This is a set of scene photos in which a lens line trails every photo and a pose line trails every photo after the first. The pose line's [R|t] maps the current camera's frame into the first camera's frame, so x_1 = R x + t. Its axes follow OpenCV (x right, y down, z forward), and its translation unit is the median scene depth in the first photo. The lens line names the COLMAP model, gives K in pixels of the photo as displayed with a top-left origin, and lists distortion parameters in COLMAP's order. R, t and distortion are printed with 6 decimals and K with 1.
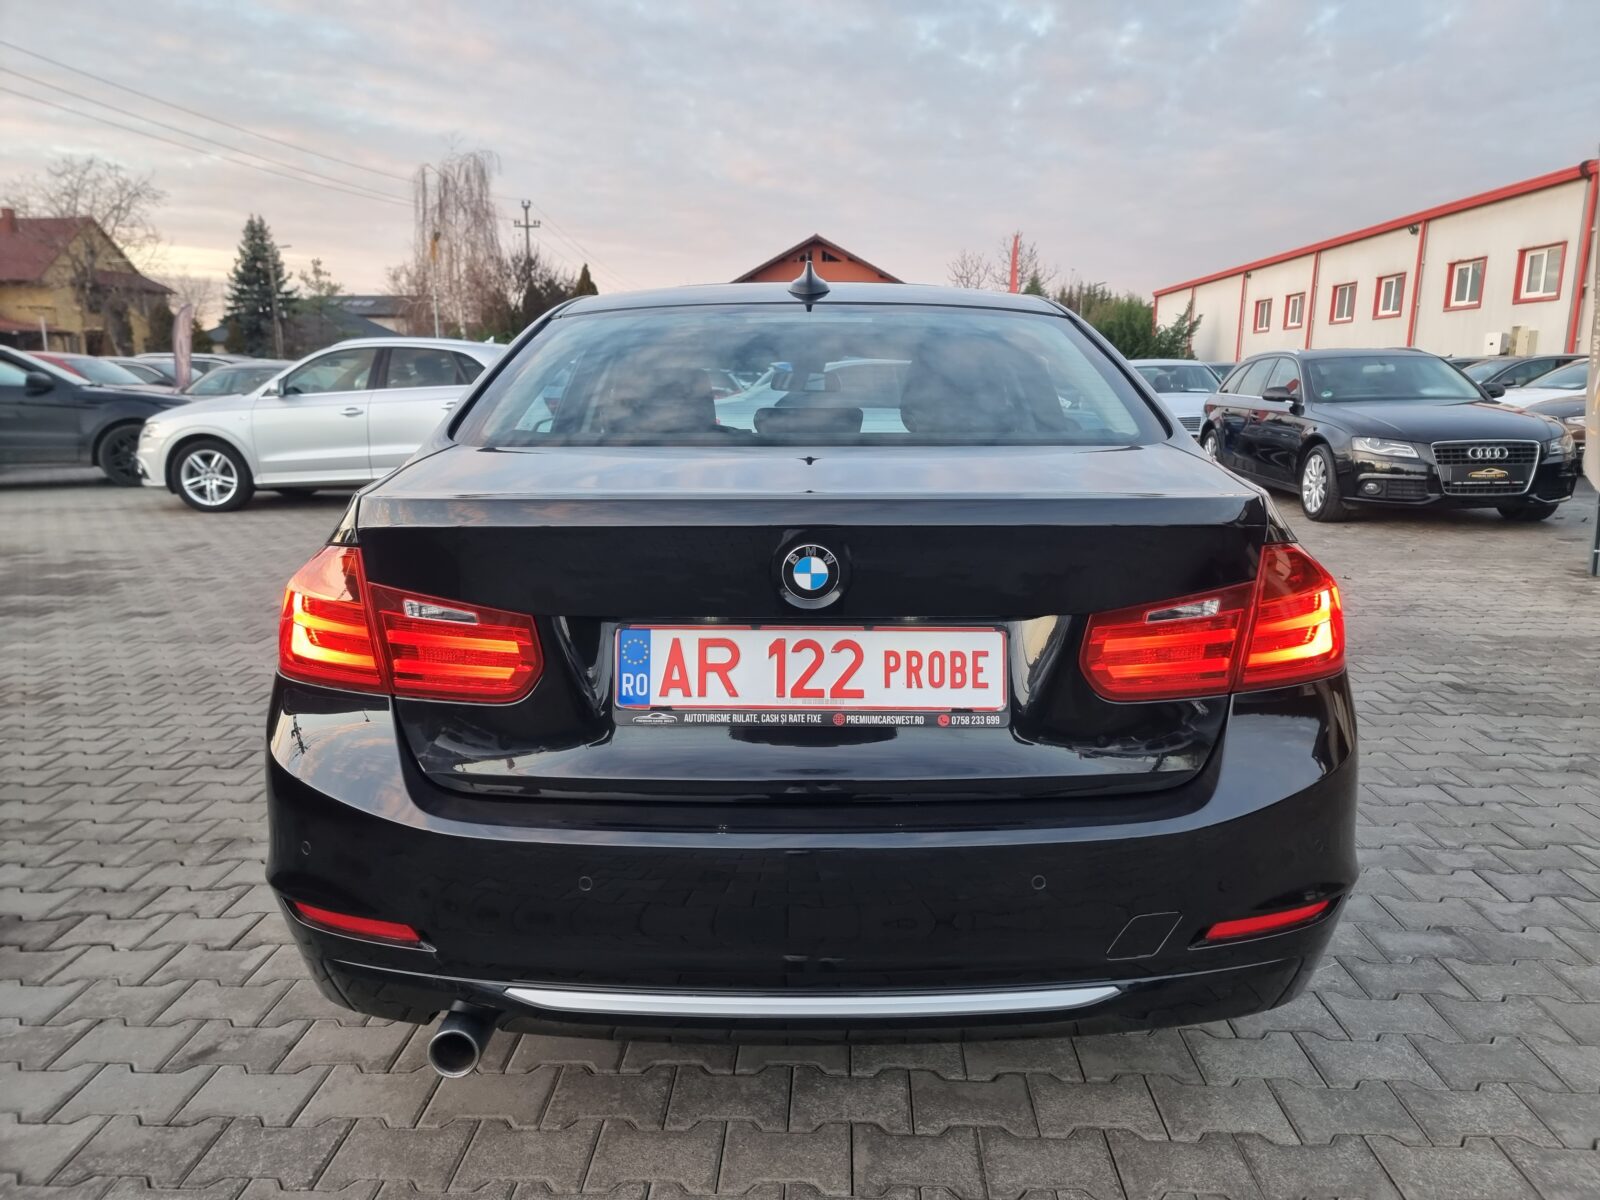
lens RADIAL K [[1103.0, 0, 809.0], [0, 1103.0, 593.4], [0, 0, 1]] dist [0.075390, -0.065169]
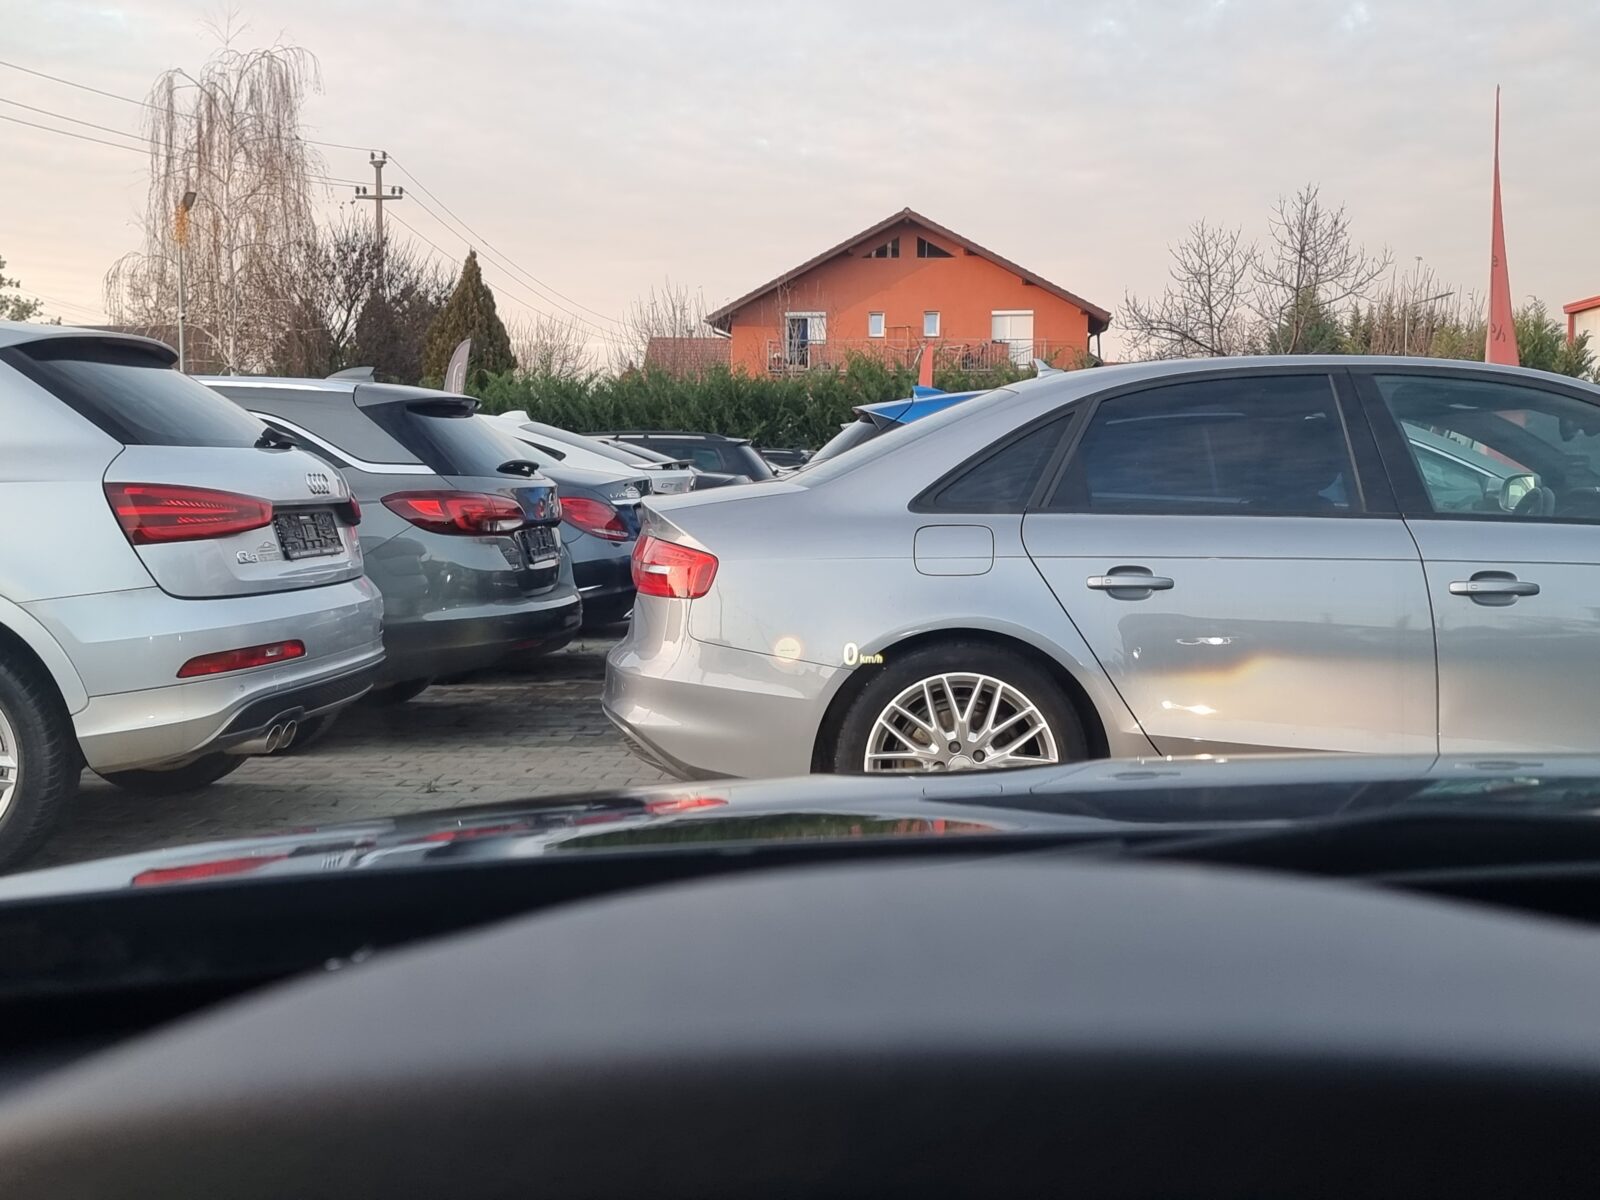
lens RADIAL K [[1117.5, 0, 800.0], [0, 1117.5, 600.0], [0, 0, 1]] dist [-0.002335, -0.068042]
pose [[0.999766, 0.001835, -0.021572, -0.035512], [-0.003983, 0.994983, -0.099966, -0.081886], [0.021280, 0.100028, 0.994757, 0.500470]]
